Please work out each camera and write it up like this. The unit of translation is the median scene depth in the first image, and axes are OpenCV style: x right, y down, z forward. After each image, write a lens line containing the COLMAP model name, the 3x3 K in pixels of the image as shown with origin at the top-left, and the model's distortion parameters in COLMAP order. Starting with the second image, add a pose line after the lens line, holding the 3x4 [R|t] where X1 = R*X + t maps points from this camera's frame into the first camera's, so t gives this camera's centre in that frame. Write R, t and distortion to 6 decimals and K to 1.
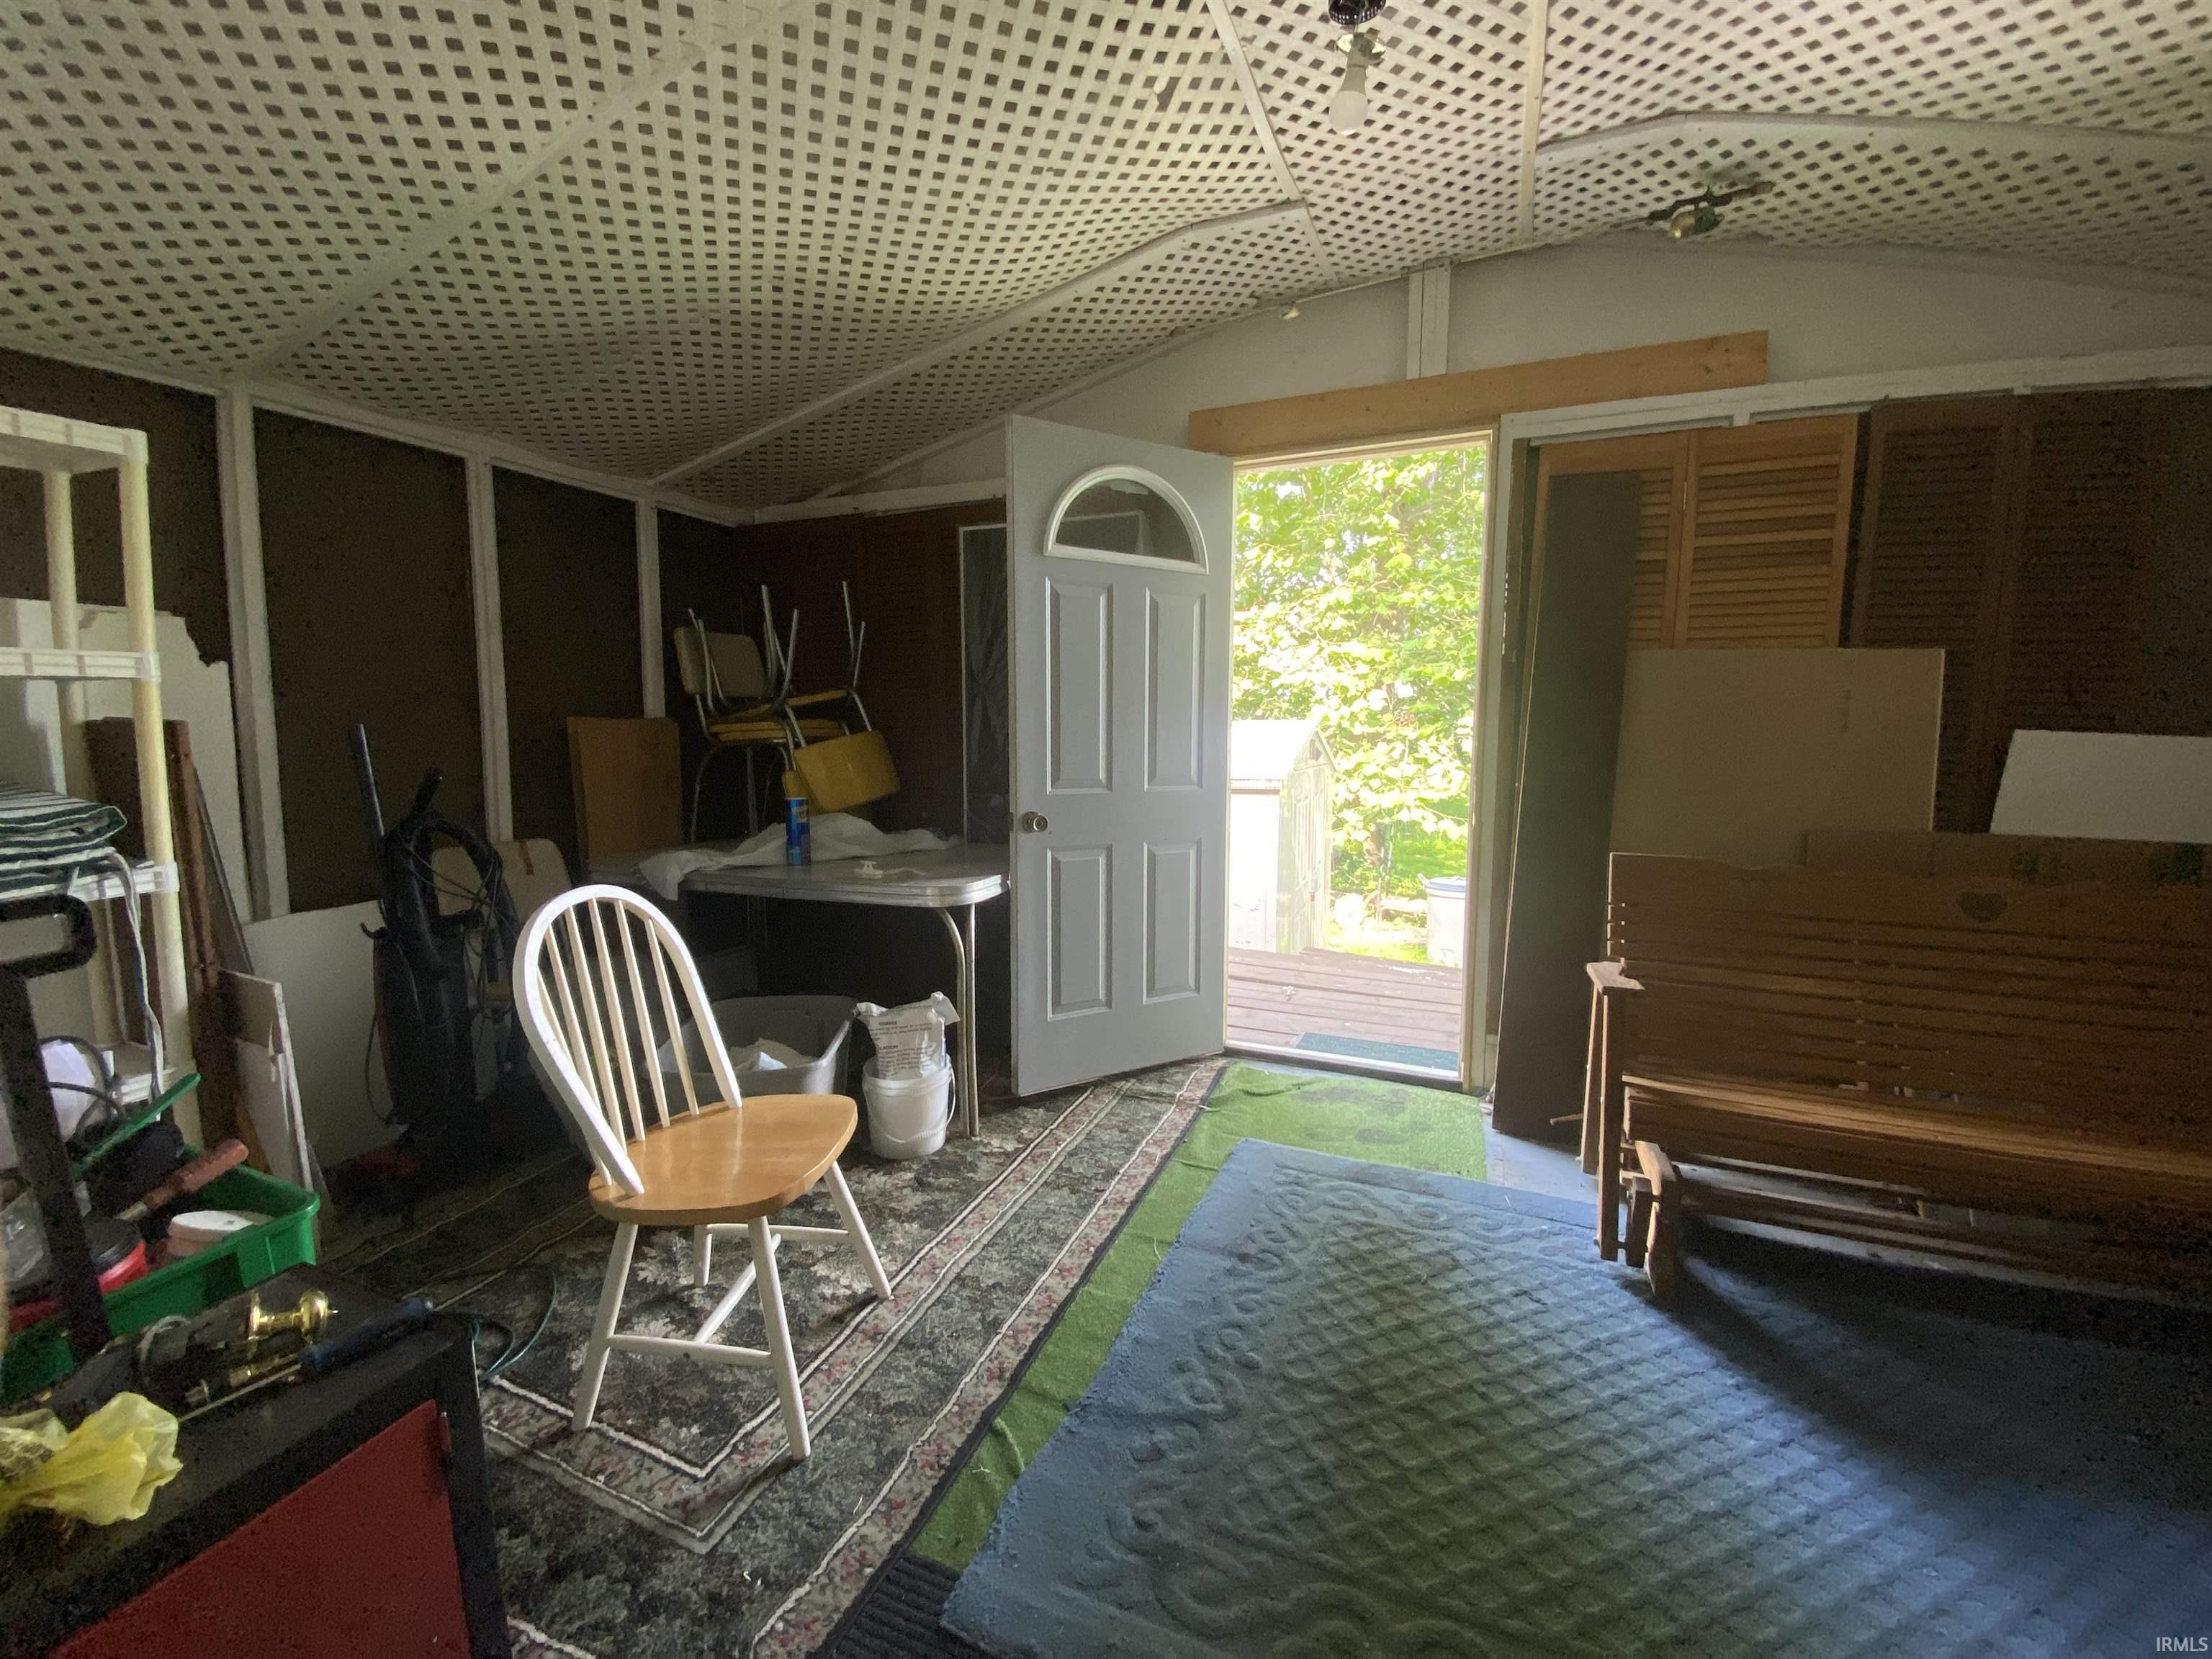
lens RADIAL K [[893.1, 0, 1106.0], [0, 893.1, 829.5], [0, 0, 1]] dist [0.065262, -0.048739]
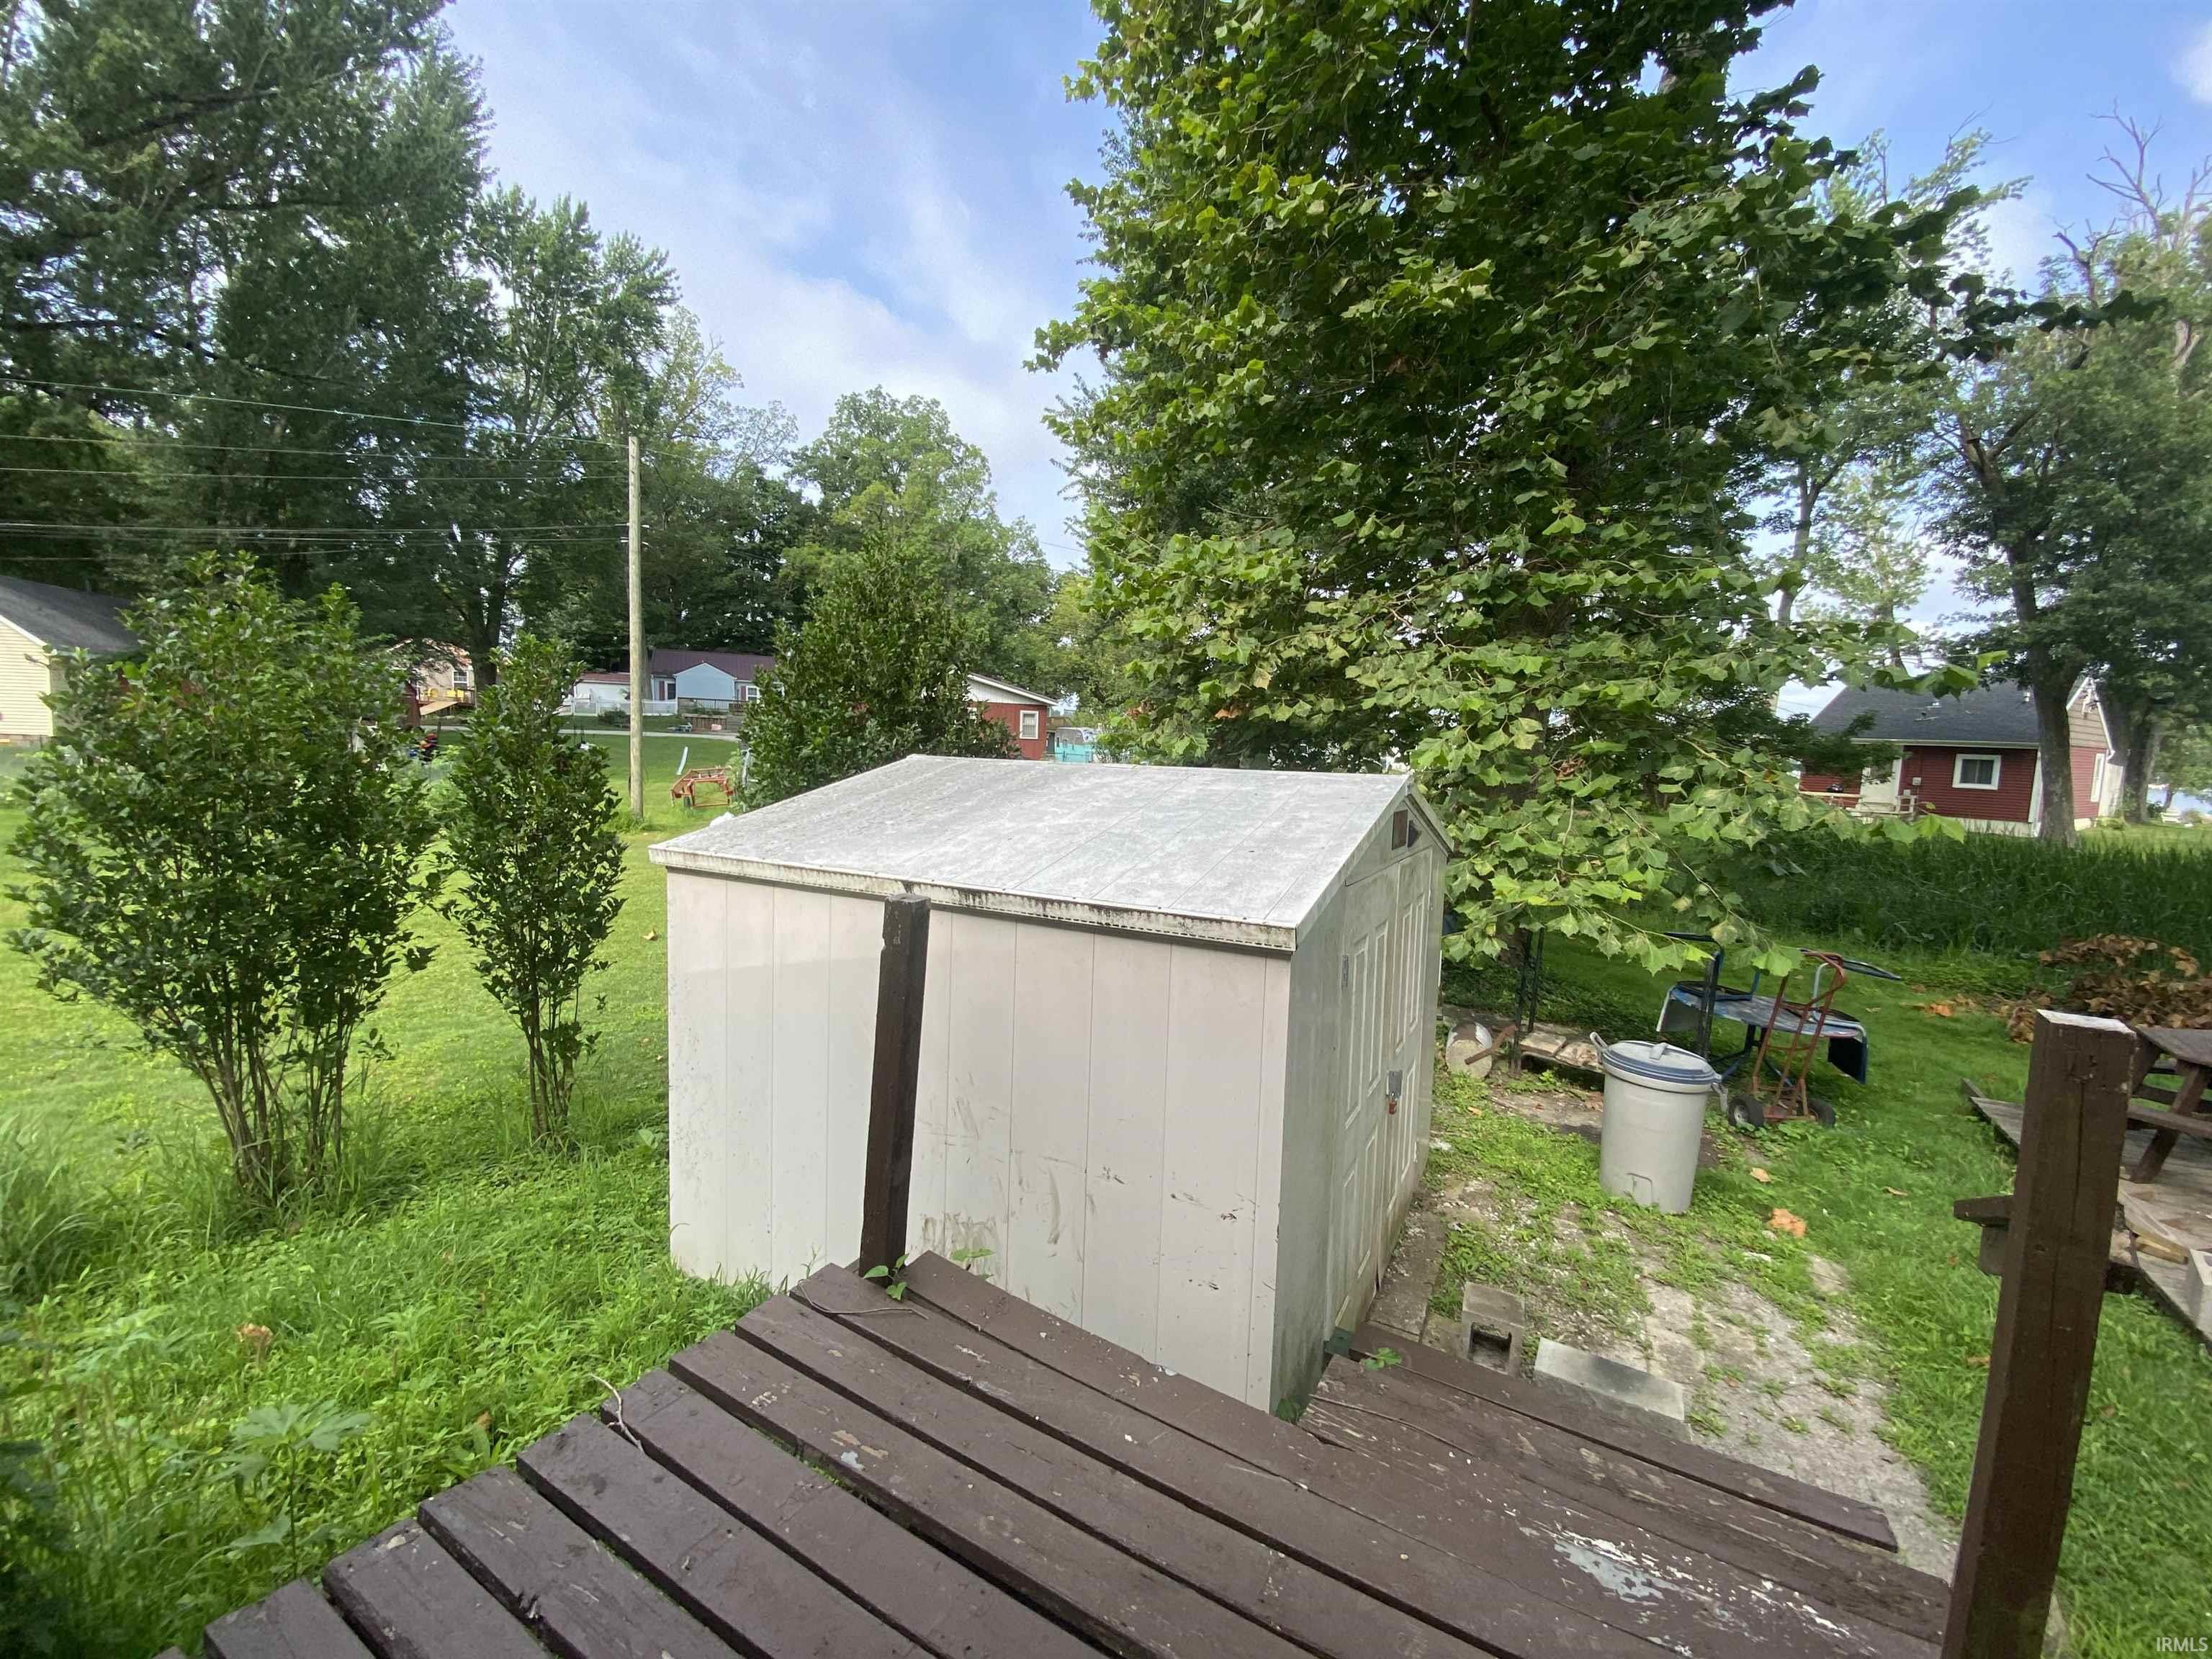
lens RADIAL K [[902.8, 0, 1100.4], [0, 902.8, 829.6], [0, 0, 1]] dist [0.015824, -0.021940]
pose [[0.990084, 0.041534, -0.134194, 0.304646], [-0.044417, 0.998841, -0.018562, -0.169562], [0.133267, 0.024338, 0.990781, 1.080246]]
